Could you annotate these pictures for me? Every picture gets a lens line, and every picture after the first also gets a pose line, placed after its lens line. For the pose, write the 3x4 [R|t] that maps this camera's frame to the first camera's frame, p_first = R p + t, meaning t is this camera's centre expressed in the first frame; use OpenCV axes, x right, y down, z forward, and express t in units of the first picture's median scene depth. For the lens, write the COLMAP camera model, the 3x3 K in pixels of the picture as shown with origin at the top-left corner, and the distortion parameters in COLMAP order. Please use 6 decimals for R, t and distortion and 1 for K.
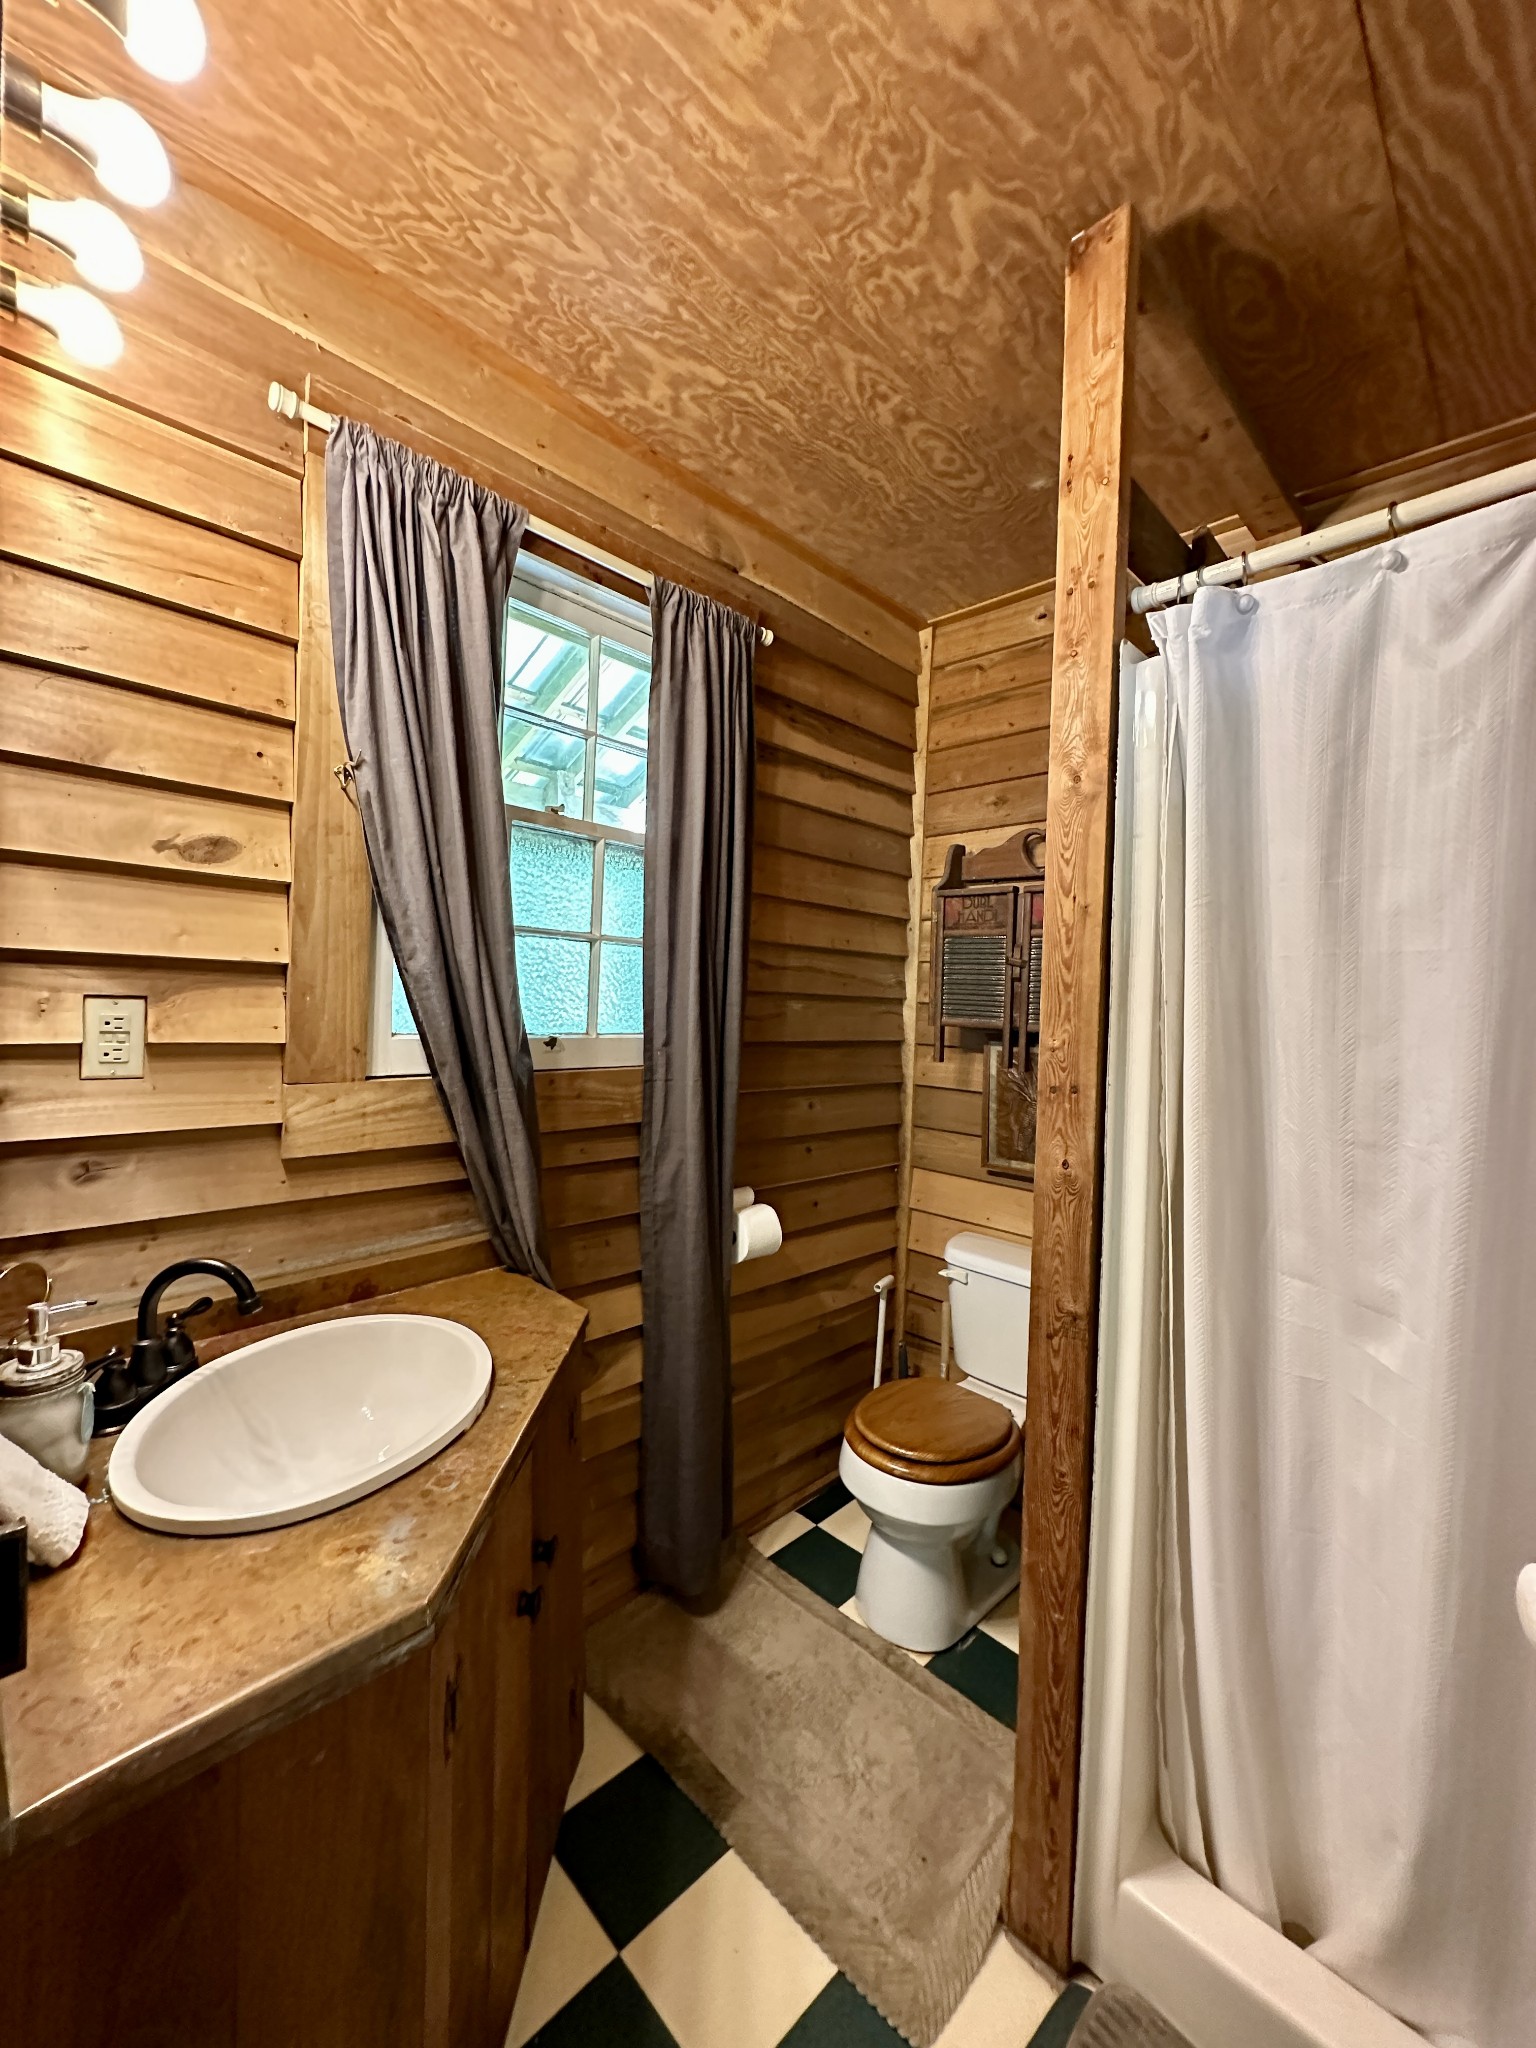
lens RADIAL K [[818.0, 0, 763.9], [0, 818.0, 1022.5], [0, 0, 1]] dist [0.001514, 0.000255]
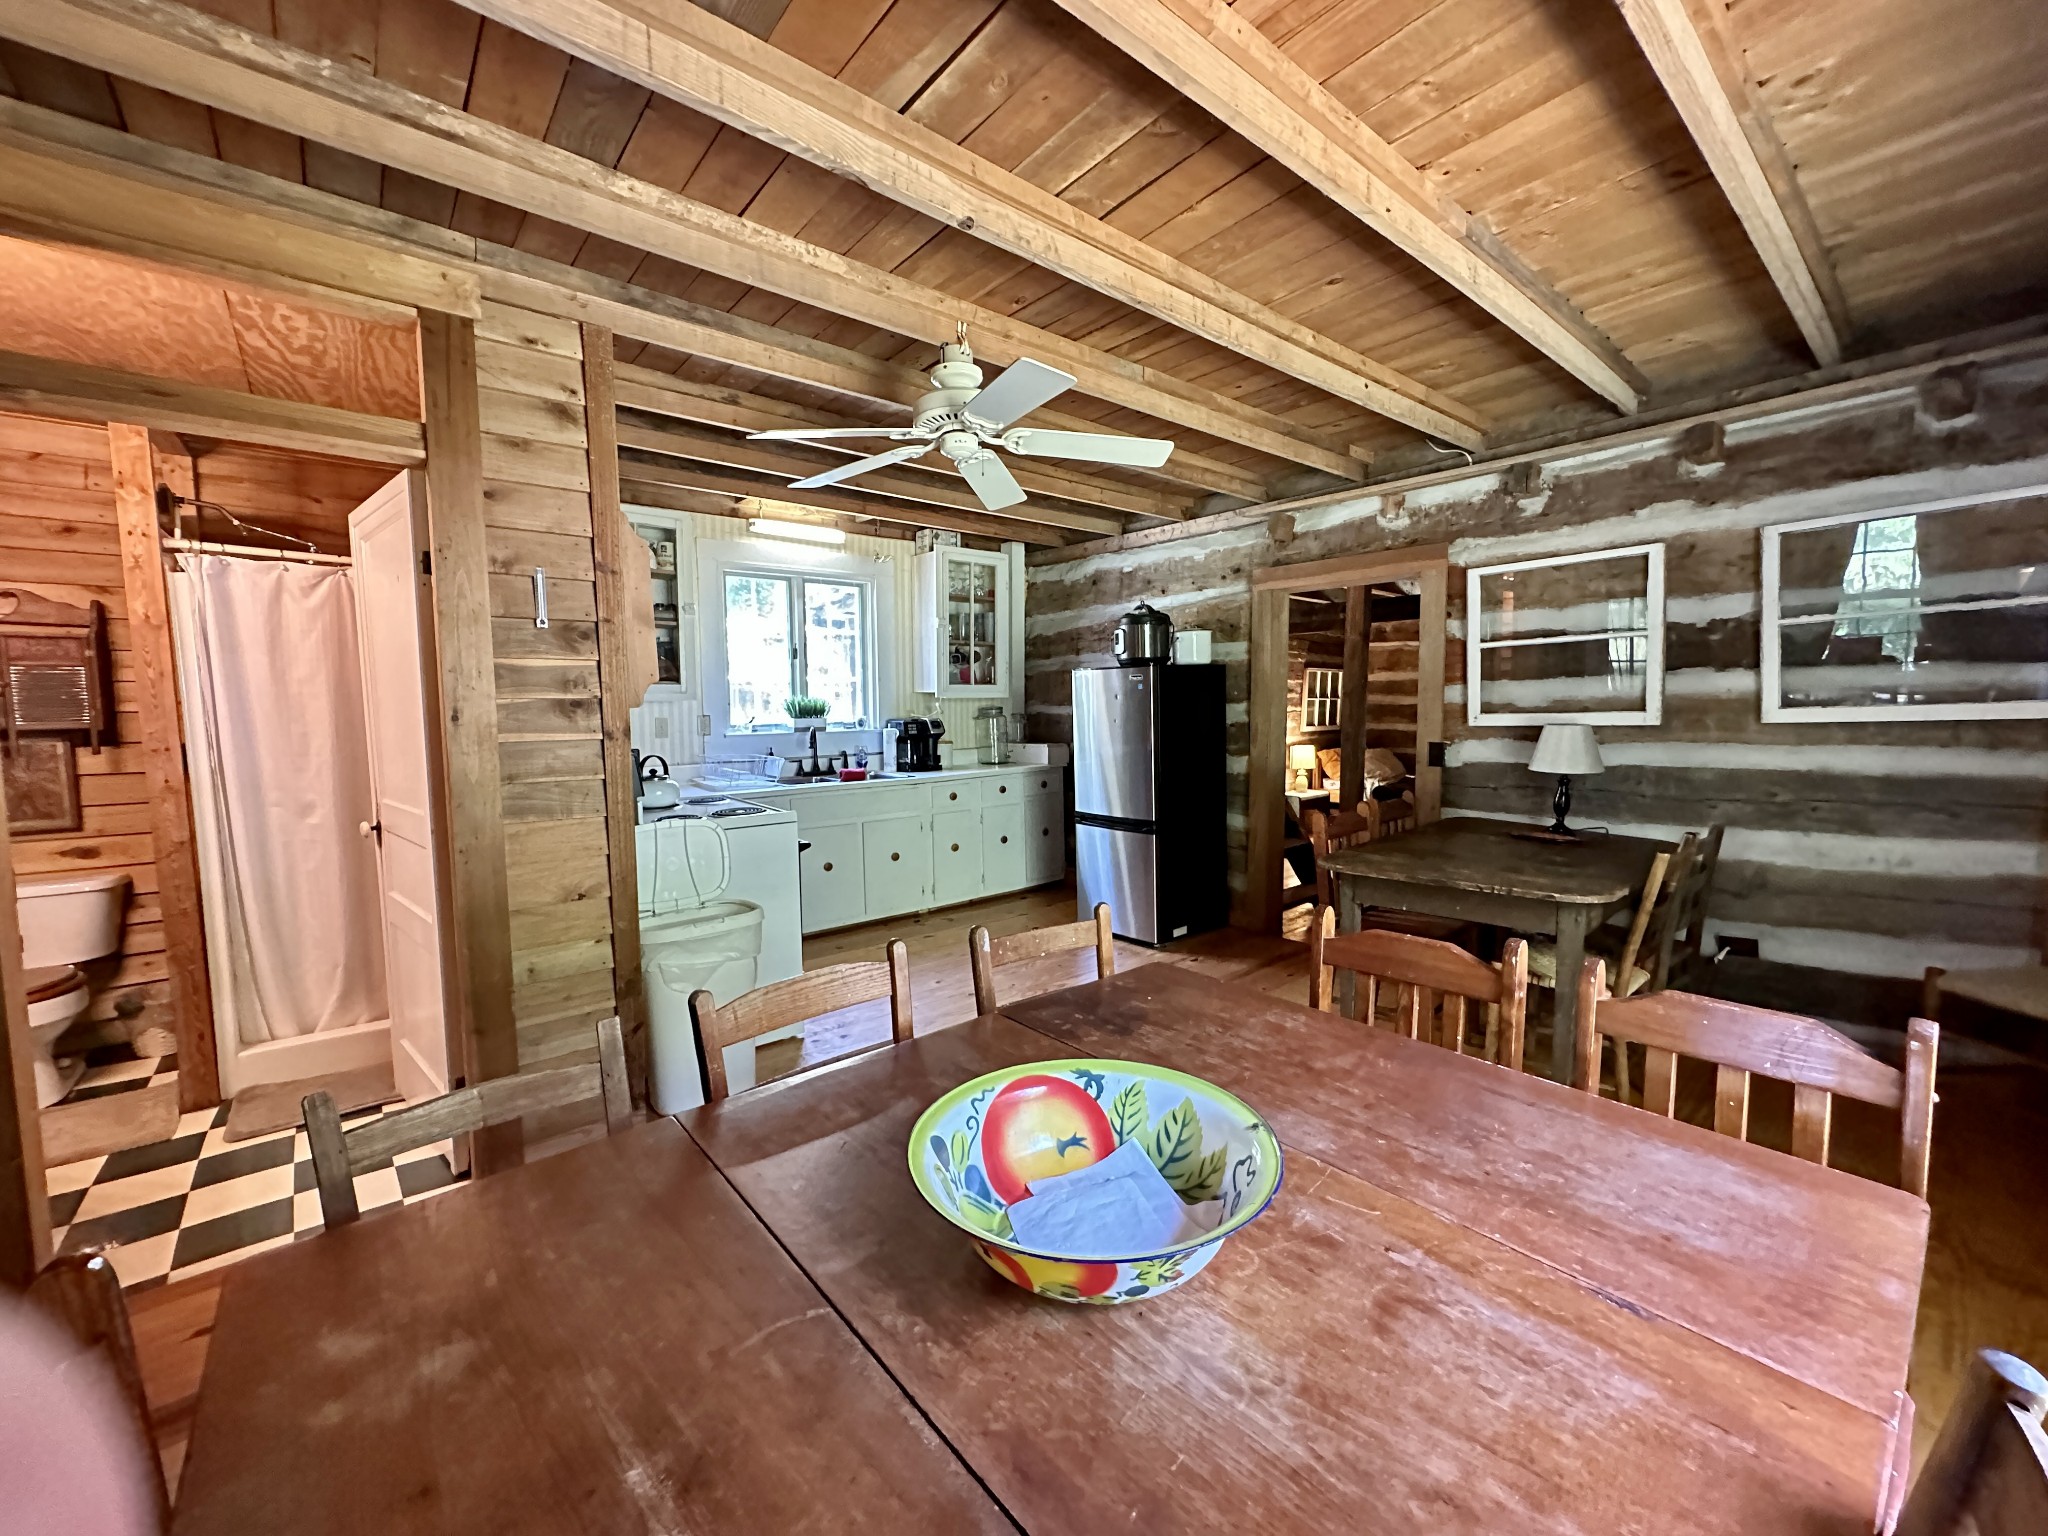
lens RADIAL K [[818.0, 0, 1020.8], [0, 818.0, 773.1], [0, 0, 1]] dist [0.001514, 0.000255]
pose [[0.092005, -0.112162, 0.989421, -1.823184], [0.045622, 0.993067, 0.108333, 0.009366], [-0.994713, 0.035173, 0.096484, -1.756596]]
